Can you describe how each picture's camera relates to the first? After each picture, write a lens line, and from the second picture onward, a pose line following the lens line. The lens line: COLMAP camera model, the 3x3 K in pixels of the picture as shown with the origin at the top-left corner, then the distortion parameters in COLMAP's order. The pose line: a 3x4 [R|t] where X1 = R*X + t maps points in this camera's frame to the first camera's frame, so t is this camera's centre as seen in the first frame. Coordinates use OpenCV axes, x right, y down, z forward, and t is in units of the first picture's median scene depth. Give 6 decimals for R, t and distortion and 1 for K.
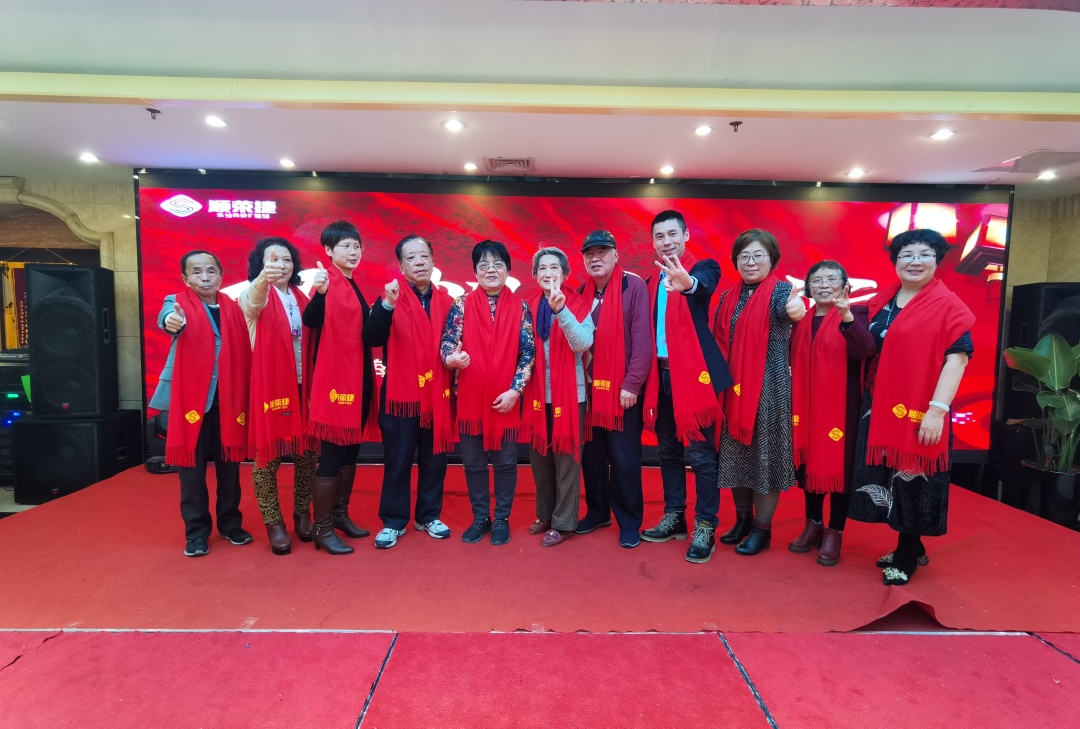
lens RADIAL K [[561.7, 0, 541.3], [0, 561.7, 365.1], [0, 0, 1]] dist [-0.004942, 0.007525]
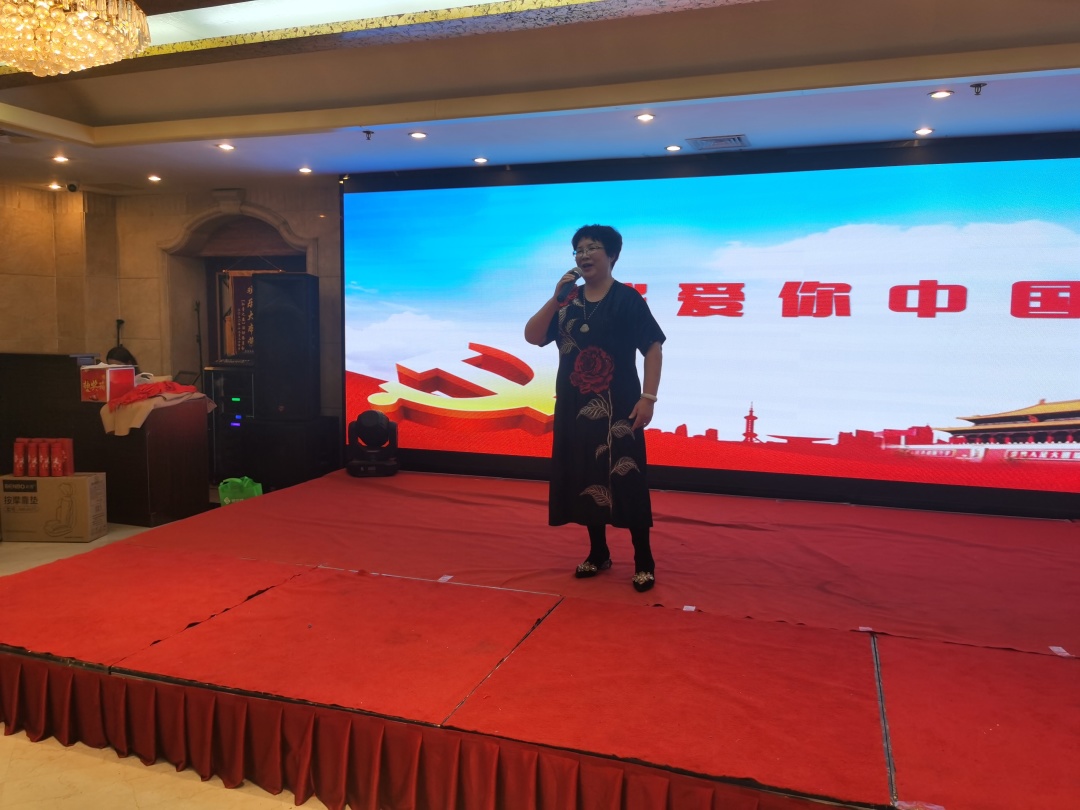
lens RADIAL K [[834.4, 0, 534.8], [0, 834.4, 408.0], [0, 0, 1]] dist [0.054790, -0.088006]
pose [[0.939434, 0.027443, -0.341628, 0.123249], [-0.021250, 0.999535, 0.021860, 0.025330], [0.342069, -0.013277, 0.939581, -0.289037]]
